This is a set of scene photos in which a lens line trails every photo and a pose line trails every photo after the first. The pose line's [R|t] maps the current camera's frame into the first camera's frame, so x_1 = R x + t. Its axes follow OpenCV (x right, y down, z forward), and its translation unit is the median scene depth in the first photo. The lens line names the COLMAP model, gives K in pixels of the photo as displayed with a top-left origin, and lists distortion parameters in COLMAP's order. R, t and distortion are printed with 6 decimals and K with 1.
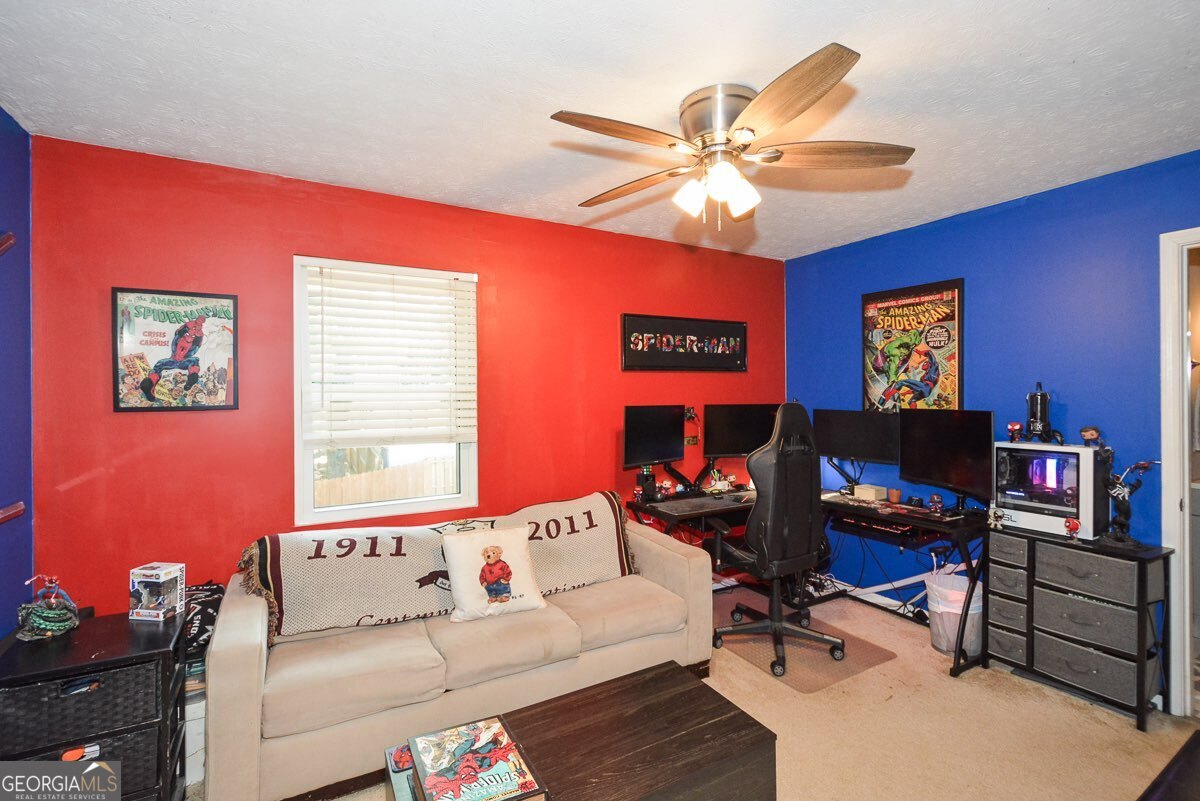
lens RADIAL K [[545.2, 0, 600.0], [0, 545.2, 400.5], [0, 0, 1]] dist [0.000412, -0.000061]
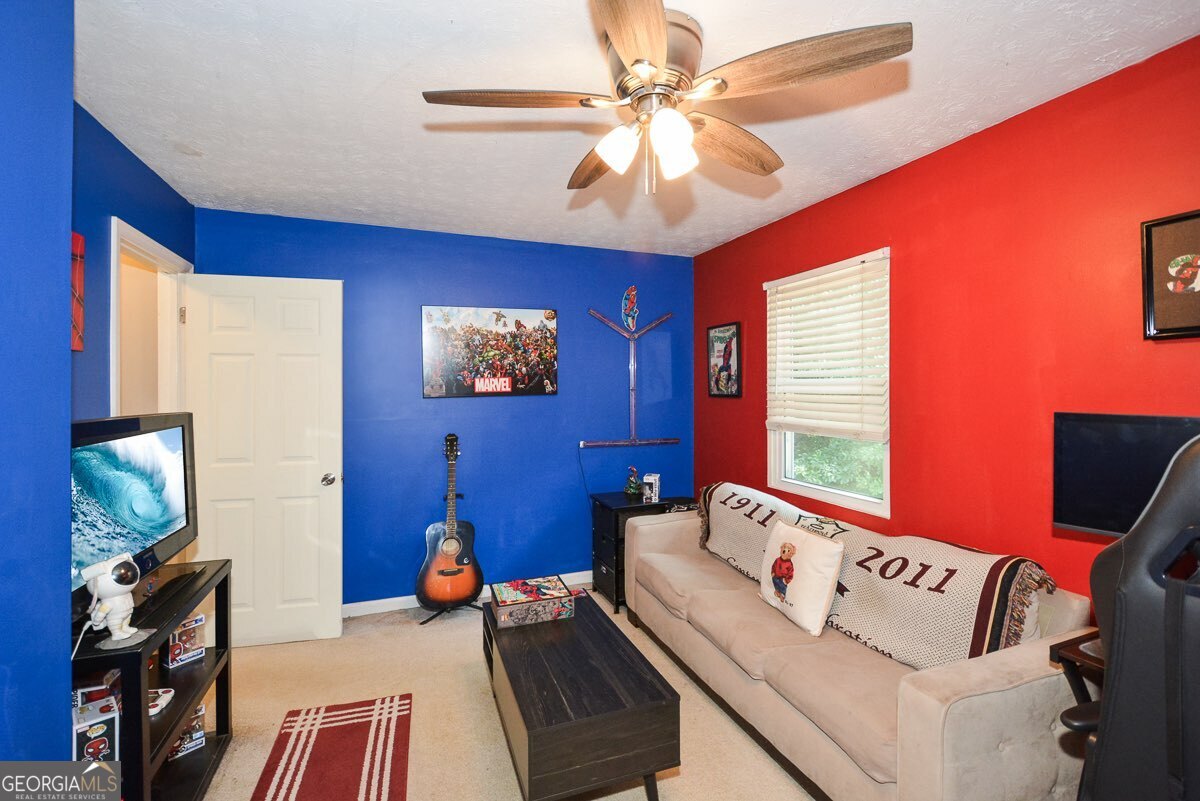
lens RADIAL K [[534.0, 0, 595.2], [0, 534.0, 391.4], [0, 0, 1]] dist [0.001914, -0.000155]
pose [[-0.171281, 0.017055, -0.985075, 0.873464], [-0.005473, 0.999818, 0.018262, -0.024222], [0.985207, 0.008520, -0.171156, 0.887072]]
